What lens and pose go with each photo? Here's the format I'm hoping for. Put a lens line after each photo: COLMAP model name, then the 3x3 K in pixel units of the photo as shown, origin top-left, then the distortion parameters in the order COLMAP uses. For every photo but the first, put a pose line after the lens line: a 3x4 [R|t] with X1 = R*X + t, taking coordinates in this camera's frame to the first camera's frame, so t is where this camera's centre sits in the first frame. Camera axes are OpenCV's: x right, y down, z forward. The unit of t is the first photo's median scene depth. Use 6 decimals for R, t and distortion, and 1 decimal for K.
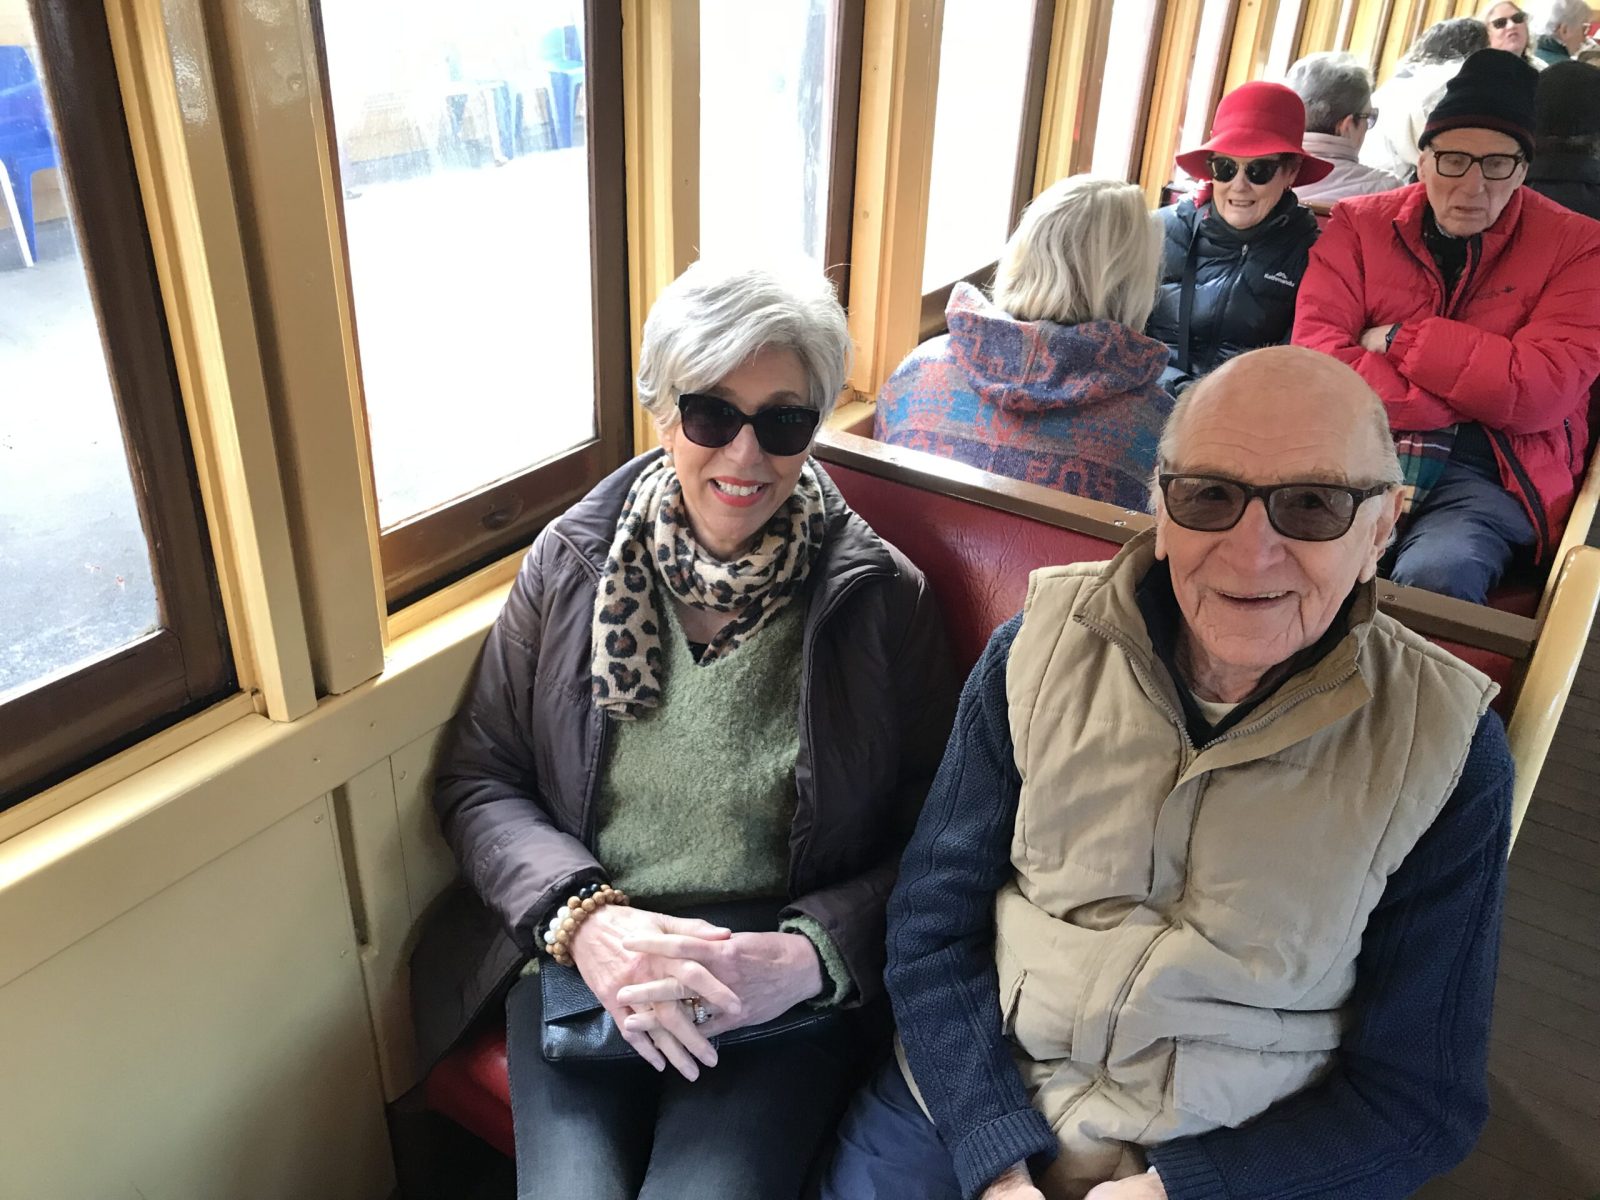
lens RADIAL K [[1295.6, 0, 793.8], [0, 1295.6, 594.2], [0, 0, 1]] dist [-0.048411, -0.001652]
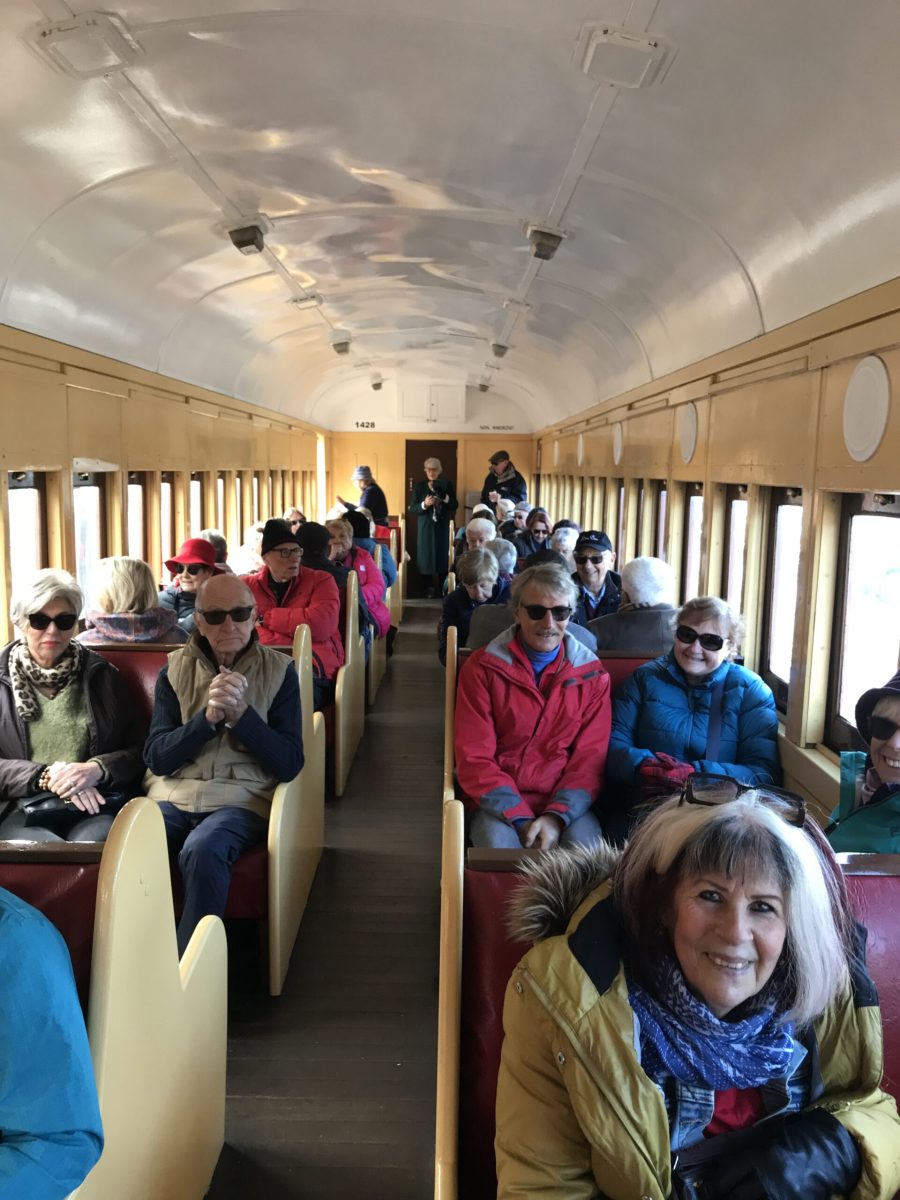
lens RADIAL K [[971.7, 0, 447.7], [0, 971.7, 602.7], [0, 0, 1]] dist [-0.048411, -0.001652]
pose [[0.822471, -0.117940, 0.556445, -0.535731], [0.299031, 0.921827, -0.246609, 0.677425], [-0.483861, 0.369223, 0.793444, -1.313913]]
